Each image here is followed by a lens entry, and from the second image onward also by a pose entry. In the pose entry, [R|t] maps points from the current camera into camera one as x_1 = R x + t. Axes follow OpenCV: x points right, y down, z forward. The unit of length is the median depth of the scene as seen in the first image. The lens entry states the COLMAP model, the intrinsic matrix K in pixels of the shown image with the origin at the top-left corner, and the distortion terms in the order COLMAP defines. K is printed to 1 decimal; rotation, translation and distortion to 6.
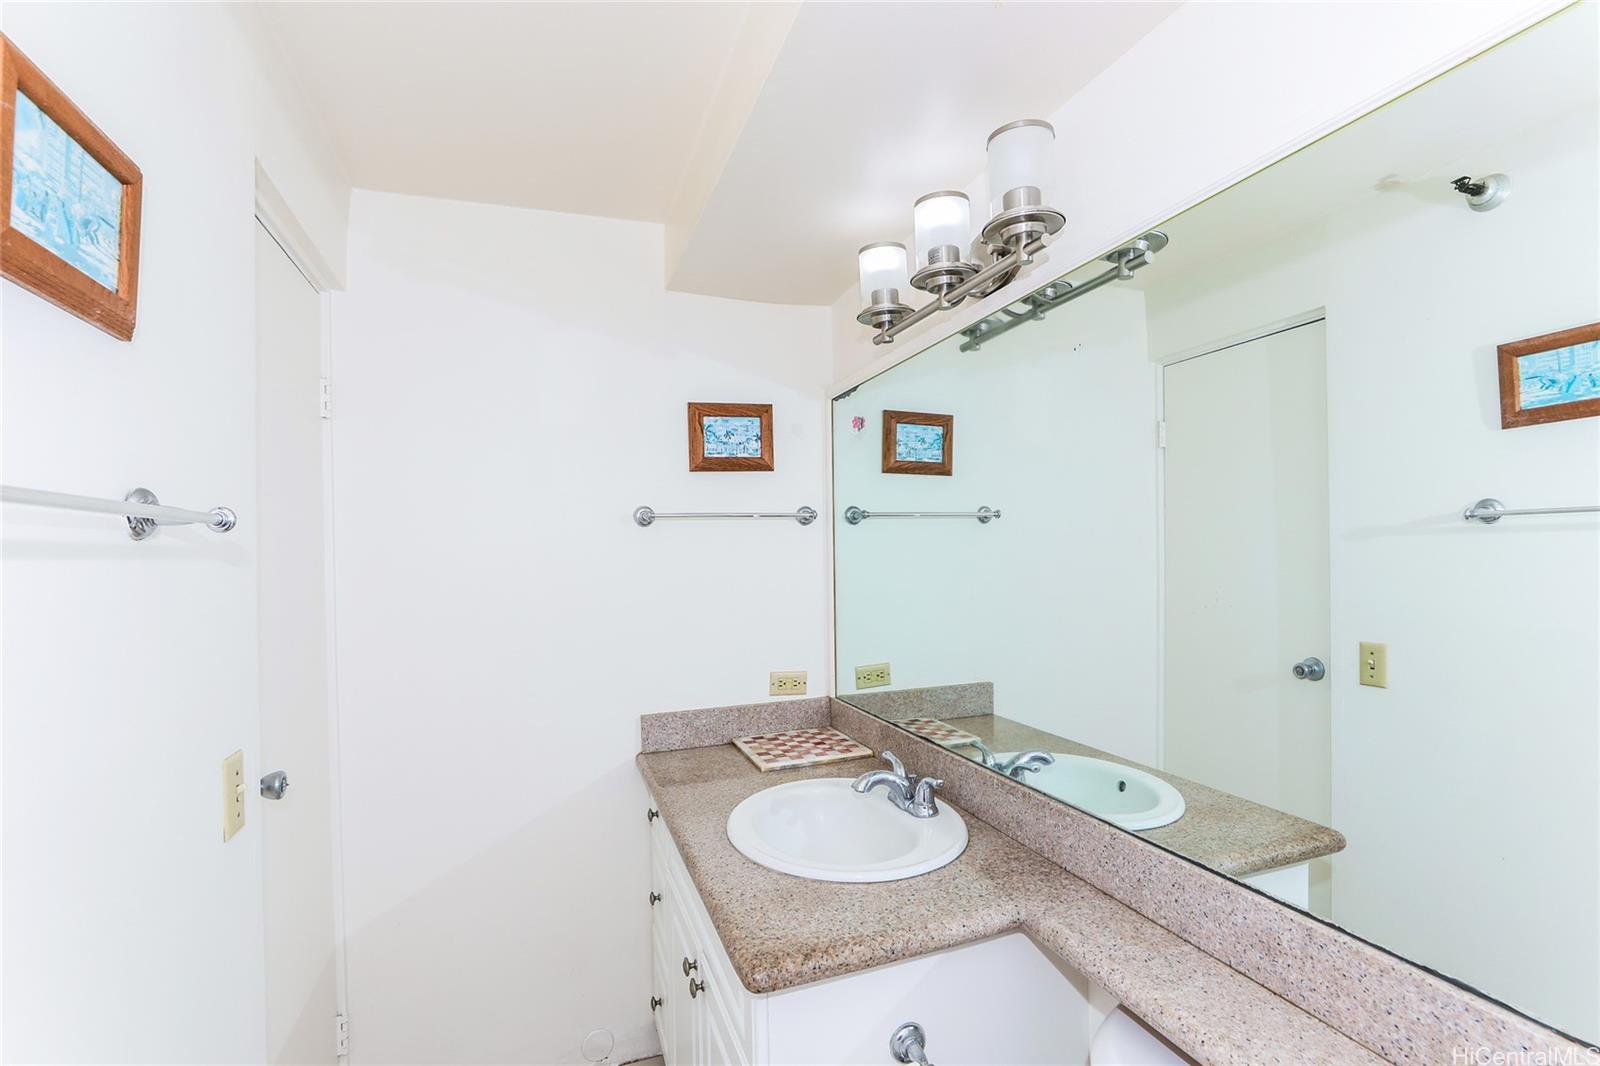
lens RADIAL K [[724.3, 0, 806.0], [0, 724.3, 543.2], [0, 0, 1]] dist [-0.031901, 0.014561]
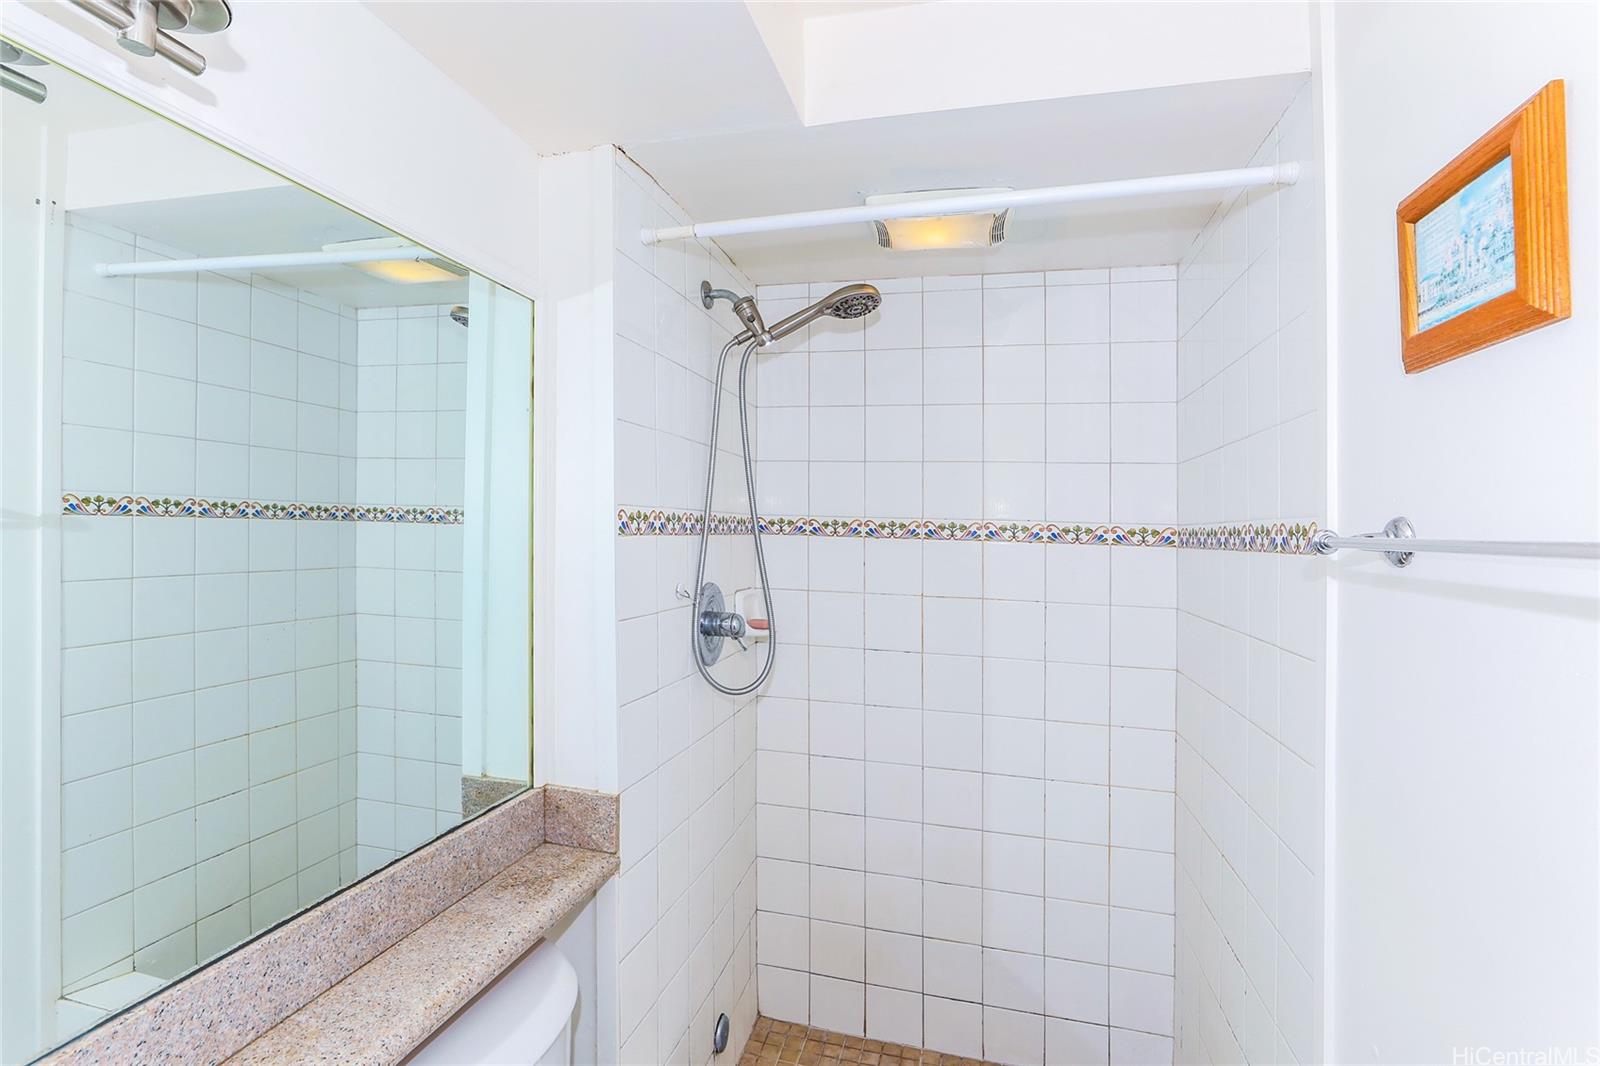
lens RADIAL K [[724.3, 0, 806.0], [0, 724.3, 543.2], [0, 0, 1]] dist [-0.031901, 0.014561]
pose [[-0.824306, -0.005919, 0.566113, -0.472045], [-0.013588, 0.999864, -0.009330, -0.013029], [-0.565981, -0.015383, -0.824275, 1.395349]]
